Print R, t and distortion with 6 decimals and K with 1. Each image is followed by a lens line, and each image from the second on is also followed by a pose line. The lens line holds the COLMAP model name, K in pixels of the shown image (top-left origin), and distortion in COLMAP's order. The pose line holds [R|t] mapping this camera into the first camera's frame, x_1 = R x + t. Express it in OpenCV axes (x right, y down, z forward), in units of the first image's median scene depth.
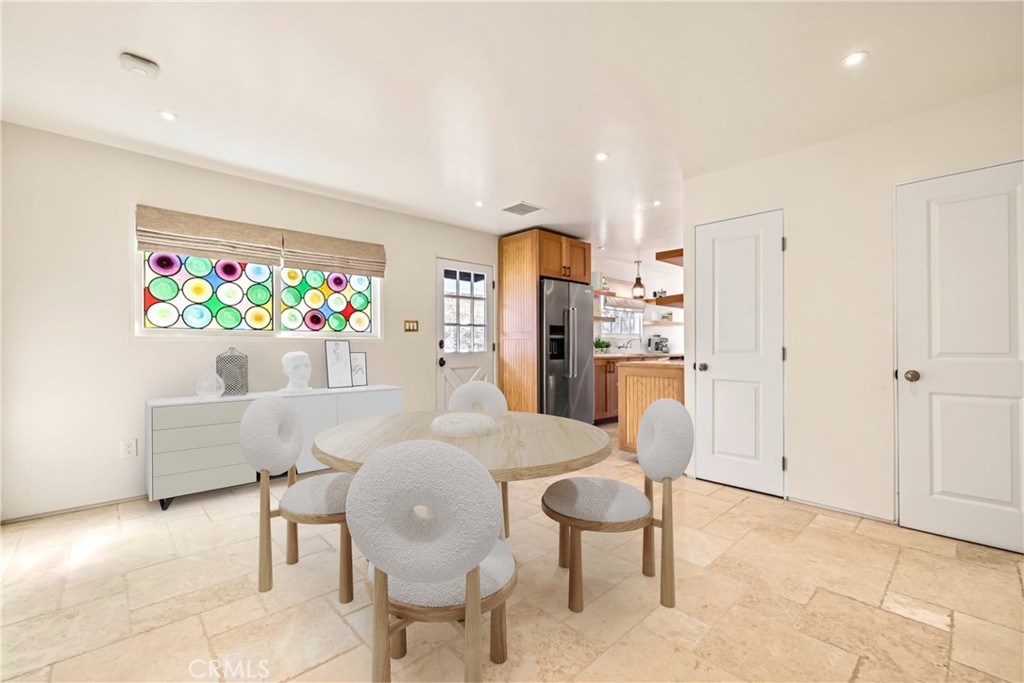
lens RADIAL K [[422.9, 0, 510.6], [0, 422.9, 338.9], [0, 0, 1]] dist [-0.001775, 0.000087]
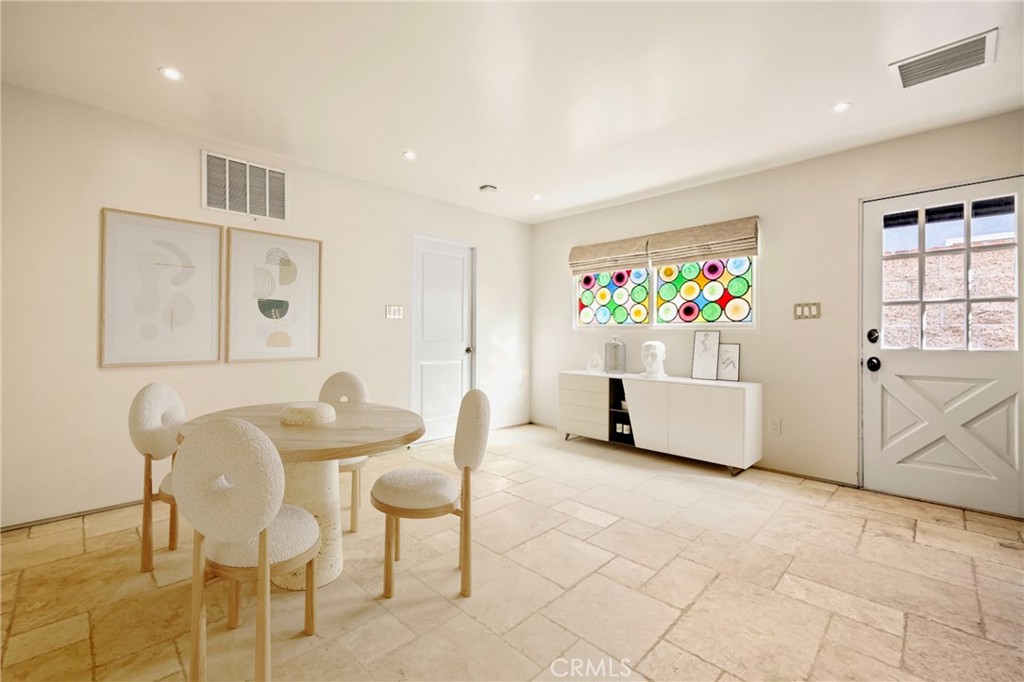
lens RADIAL K [[422.9, 0, 512.7], [0, 422.9, 339.8], [0, 0, 1]] dist [-0.001775, 0.000087]
pose [[0.043784, 0.013264, -0.998953, 0.518491], [0.007436, 0.999880, 0.013603, 0.006680], [0.999013, -0.008023, 0.043680, 0.500120]]
